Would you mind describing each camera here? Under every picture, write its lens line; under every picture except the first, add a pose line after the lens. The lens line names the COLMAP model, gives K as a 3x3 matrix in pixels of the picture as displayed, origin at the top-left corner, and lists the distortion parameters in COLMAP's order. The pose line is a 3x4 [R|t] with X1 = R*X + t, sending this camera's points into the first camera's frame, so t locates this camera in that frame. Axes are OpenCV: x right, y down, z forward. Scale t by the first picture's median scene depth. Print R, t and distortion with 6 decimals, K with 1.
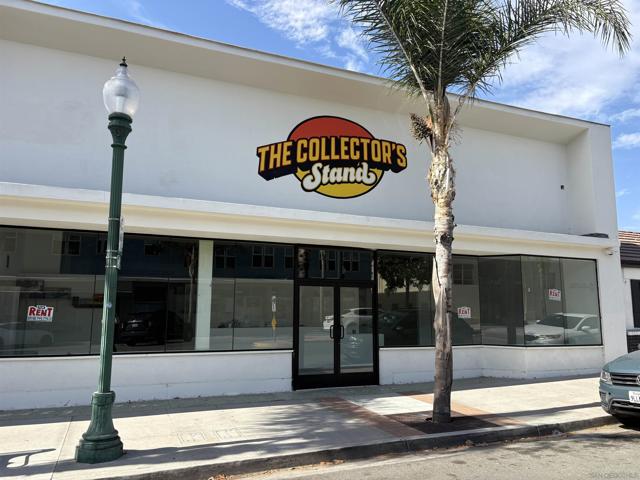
lens RADIAL K [[484.5, 0, 320.0], [0, 484.5, 240.0], [0, 0, 1]] dist [0.050237, -0.062230]
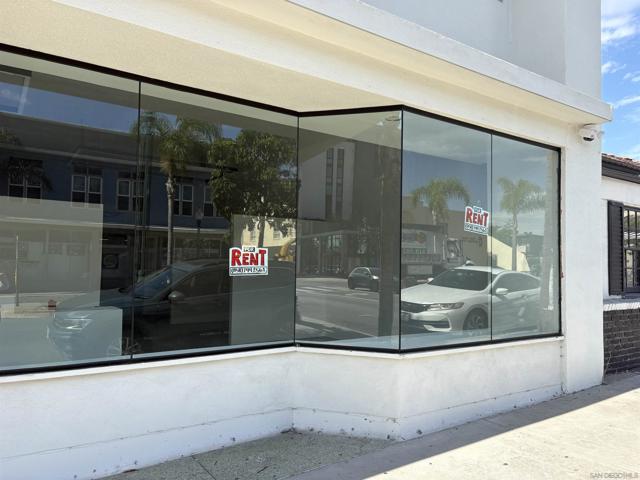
lens RADIAL K [[484.5, 0, 320.0], [0, 484.5, 240.0], [0, 0, 1]] dist [0.050237, -0.062230]
pose [[0.980676, 0.018942, 0.194722, 0.310749], [-0.036362, 0.995607, 0.086276, 0.111935], [-0.192232, -0.091689, 0.977057, 0.710207]]
